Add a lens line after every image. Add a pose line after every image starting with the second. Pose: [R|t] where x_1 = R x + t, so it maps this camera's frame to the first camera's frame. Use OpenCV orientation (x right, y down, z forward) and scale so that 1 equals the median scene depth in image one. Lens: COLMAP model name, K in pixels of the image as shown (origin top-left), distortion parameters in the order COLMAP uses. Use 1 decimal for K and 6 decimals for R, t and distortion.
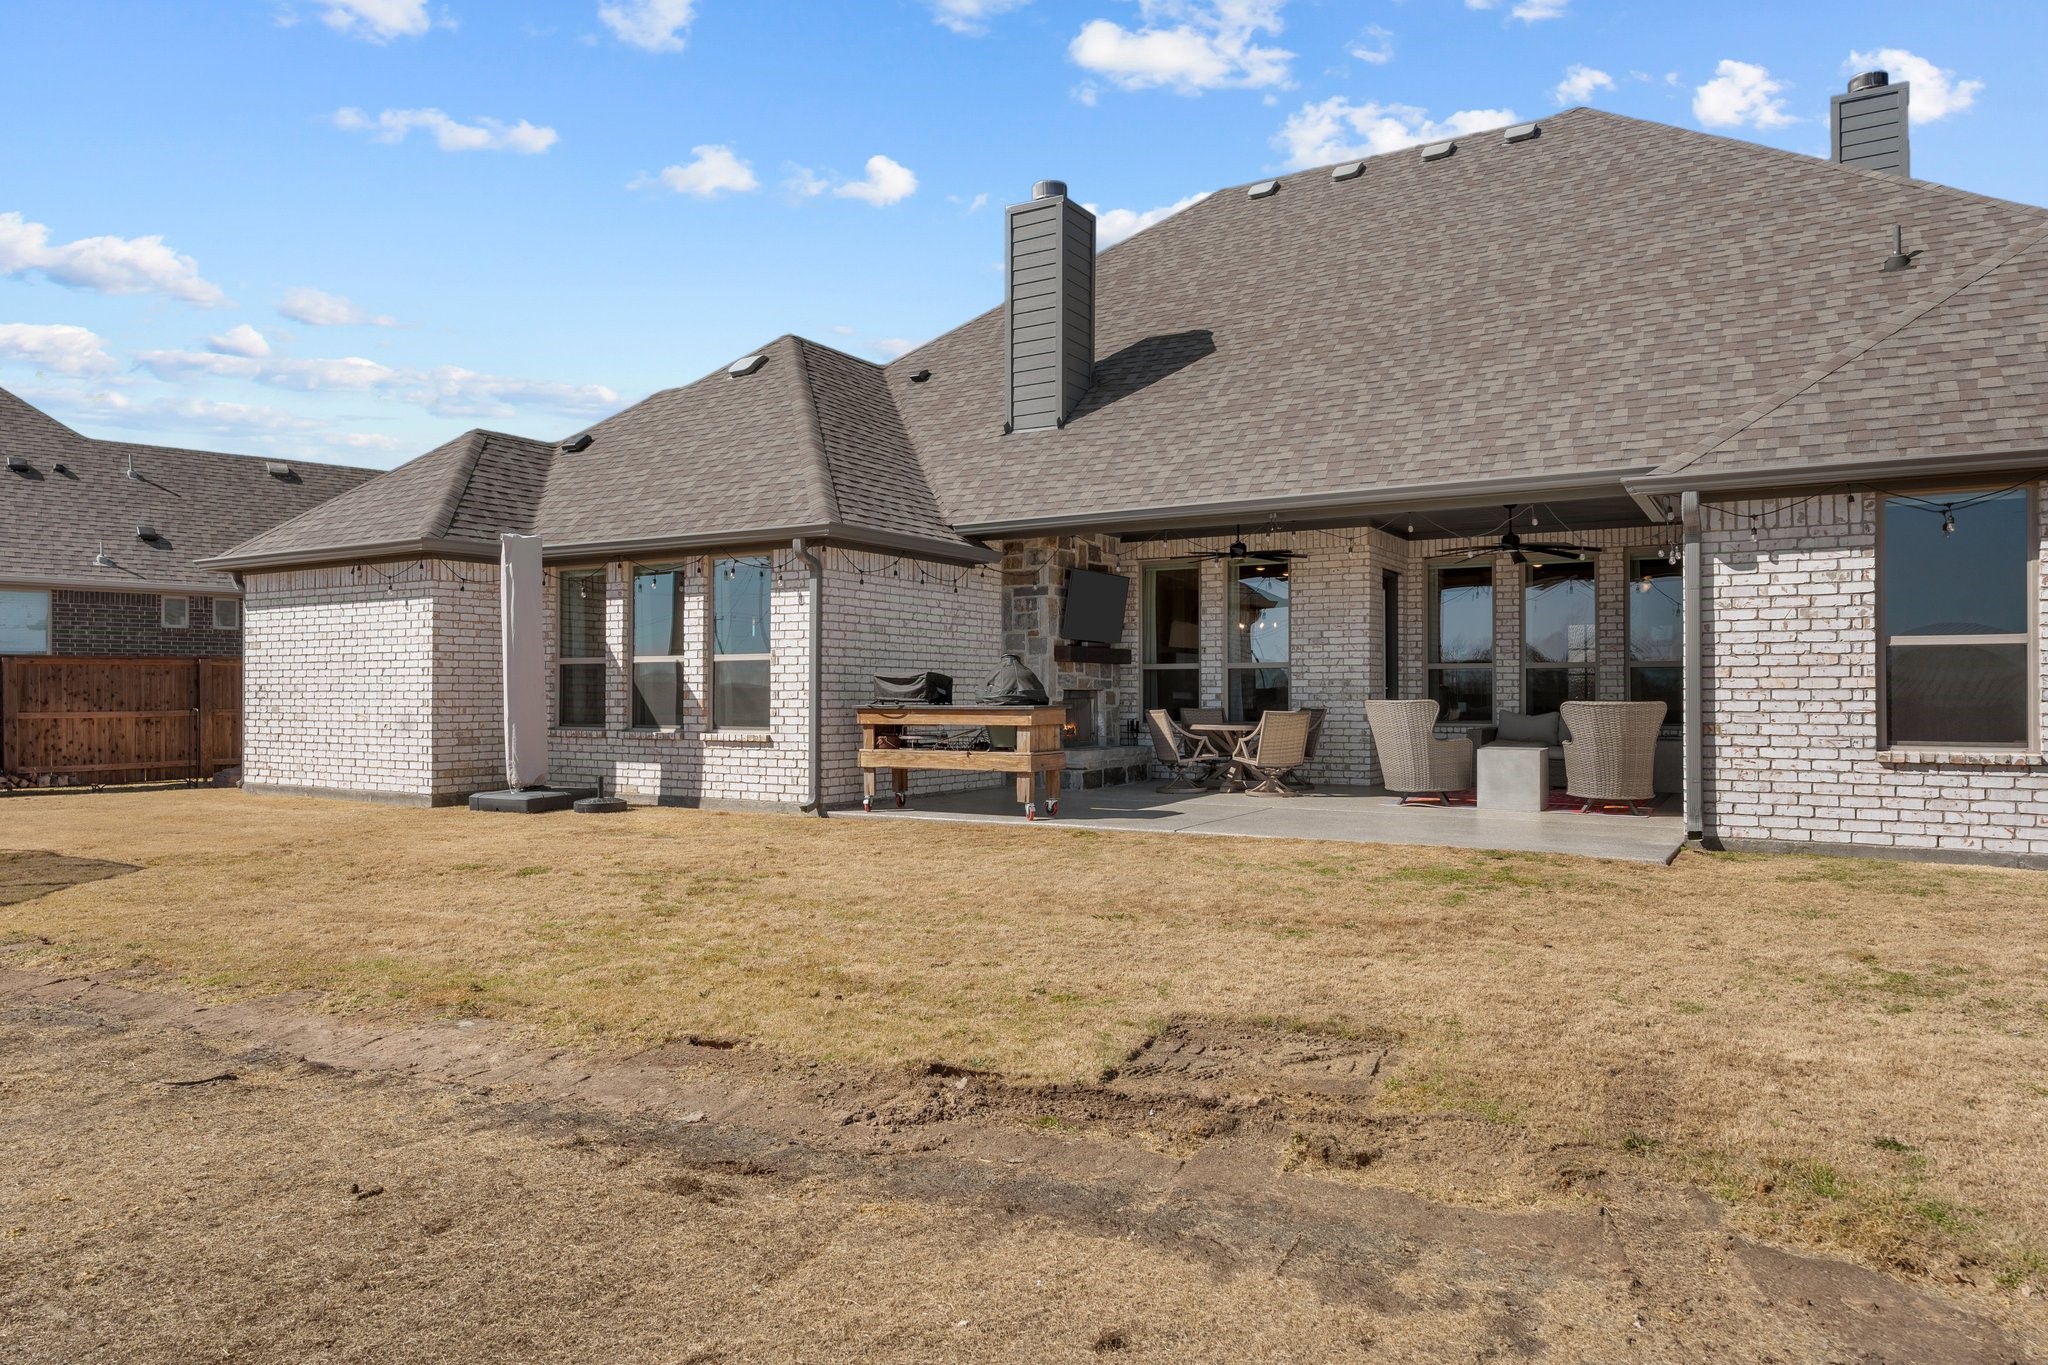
lens RADIAL K [[1324.3, 0, 1024.0], [0, 1324.3, 682.5], [0, 0, 1]] dist [-0.001919, -0.000769]
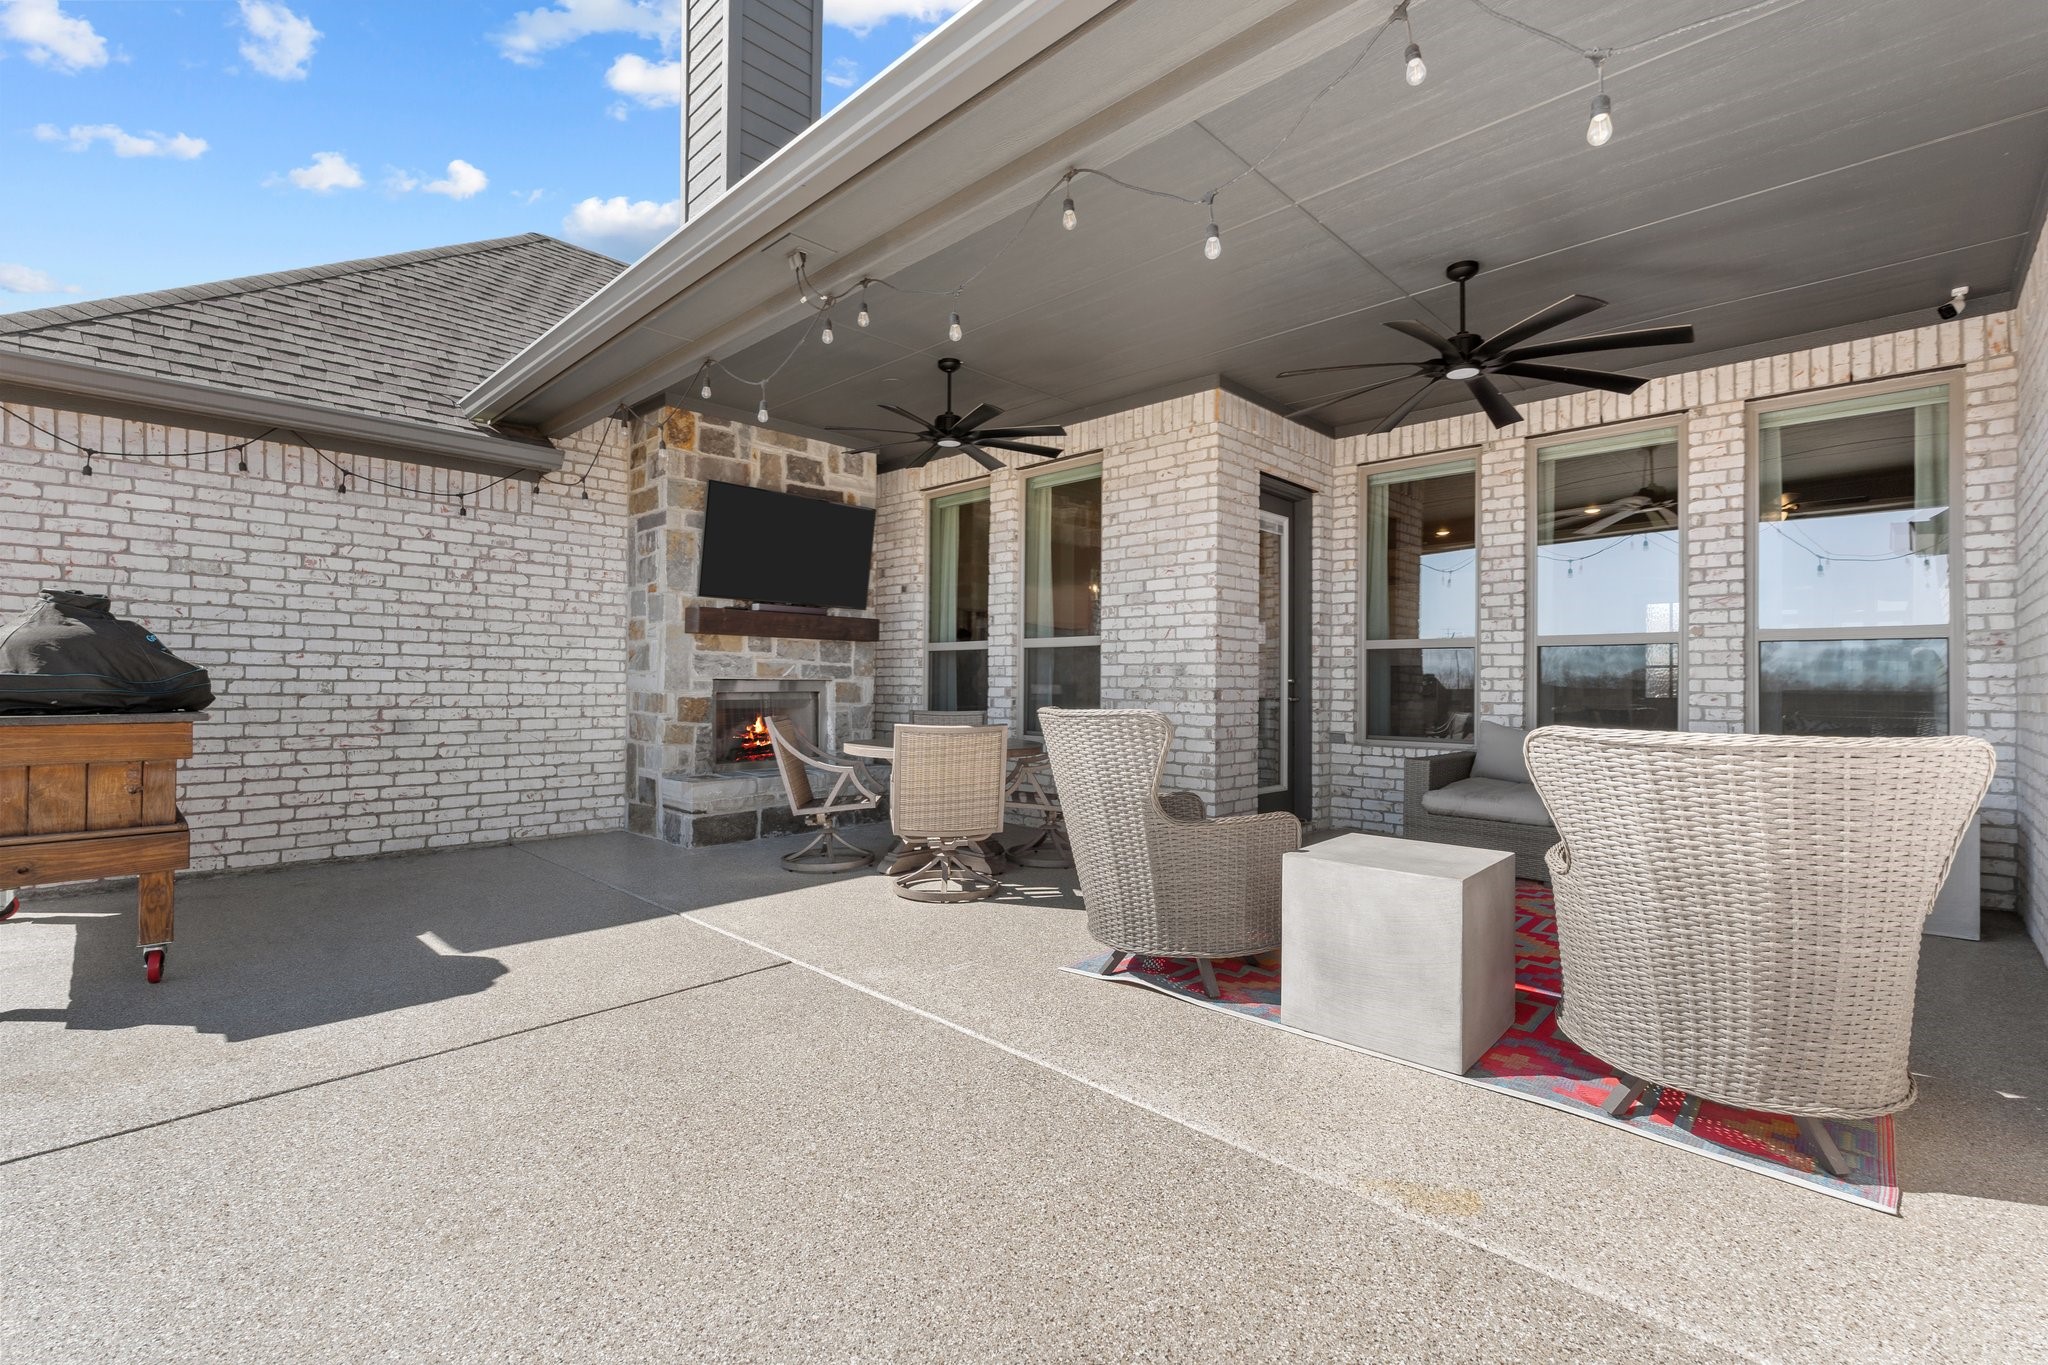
lens RADIAL K [[897.9, 0, 1033.0], [0, 897.9, 675.2], [0, 0, 1]] dist [-0.005223, -0.000310]
pose [[0.974191, 0.005088, -0.225666, 0.265779], [-0.005378, 0.999985, -0.000669, 0.002973], [0.225659, 0.001865, 0.974204, 0.605258]]
